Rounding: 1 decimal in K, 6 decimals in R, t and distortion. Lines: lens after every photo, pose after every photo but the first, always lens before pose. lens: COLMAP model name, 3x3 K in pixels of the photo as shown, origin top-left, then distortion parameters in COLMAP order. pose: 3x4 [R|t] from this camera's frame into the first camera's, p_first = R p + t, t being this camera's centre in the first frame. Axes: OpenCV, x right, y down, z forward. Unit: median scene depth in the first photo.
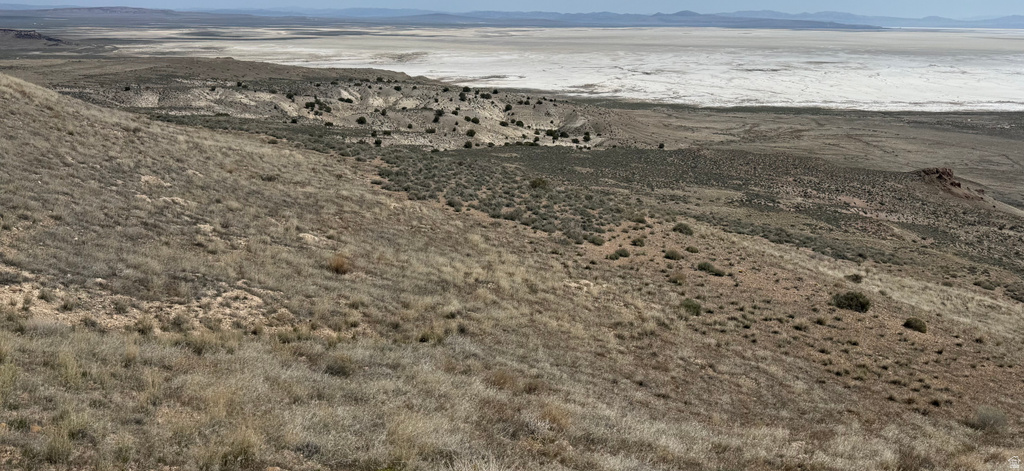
lens RADIAL K [[661.6, 0, 511.9], [0, 661.6, 236.0], [0, 0, 1]] dist [0.036085, -0.000748]
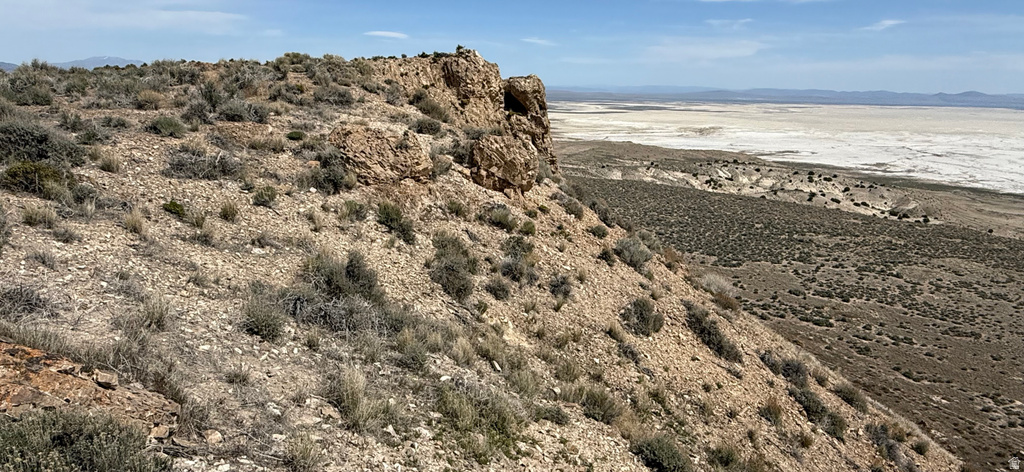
lens RADIAL K [[625.4, 0, 512.3], [0, 625.4, 238.9], [0, 0, 1]] dist [-0.019246, -0.000599]
pose [[0.939137, 0.092124, -0.330960, -0.123420], [-0.113220, 0.992551, -0.044995, 0.016972], [0.324349, 0.079727, 0.942571, -0.200009]]
